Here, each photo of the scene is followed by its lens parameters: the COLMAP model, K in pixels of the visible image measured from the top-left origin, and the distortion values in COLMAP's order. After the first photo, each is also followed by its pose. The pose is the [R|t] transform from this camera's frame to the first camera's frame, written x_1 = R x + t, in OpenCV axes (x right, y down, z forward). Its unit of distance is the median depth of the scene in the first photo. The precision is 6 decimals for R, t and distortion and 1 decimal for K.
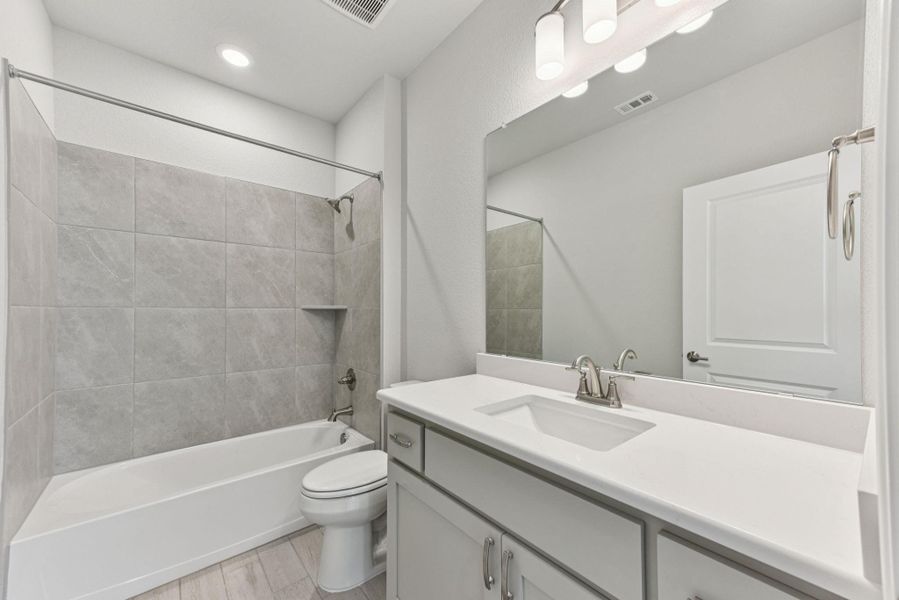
lens RADIAL K [[341.4, 0, 450.6], [0, 341.4, 308.6], [0, 0, 1]] dist [-0.001282, -0.000116]
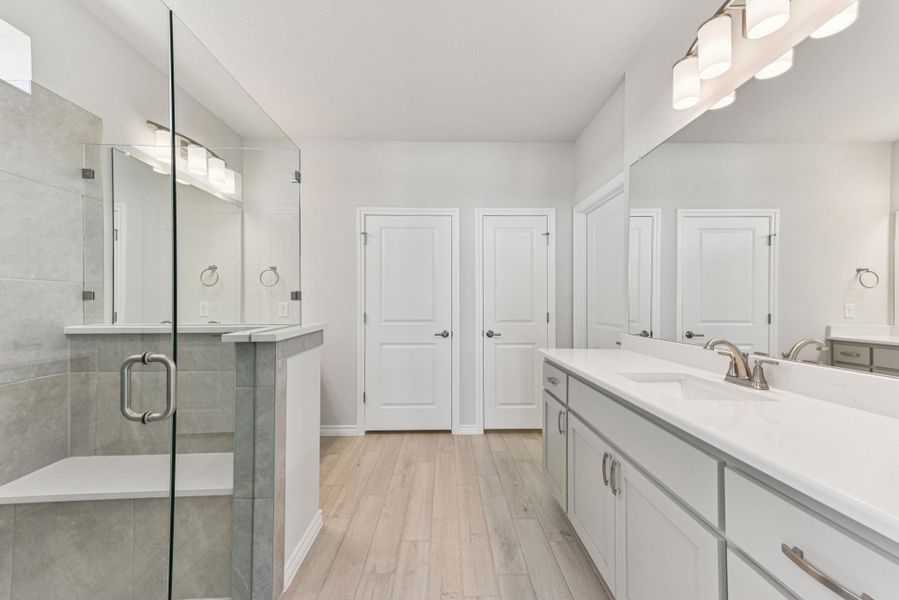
lens RADIAL K [[350.7, 0, 449.5], [0, 350.7, 300.0], [0, 0, 1]] dist [0.021371, -0.000101]
pose [[0.791092, -0.005567, -0.611672, 0.390735], [0.007074, 0.999975, 0.000048, -0.001694], [0.611656, -0.004365, 0.791112, -0.494395]]
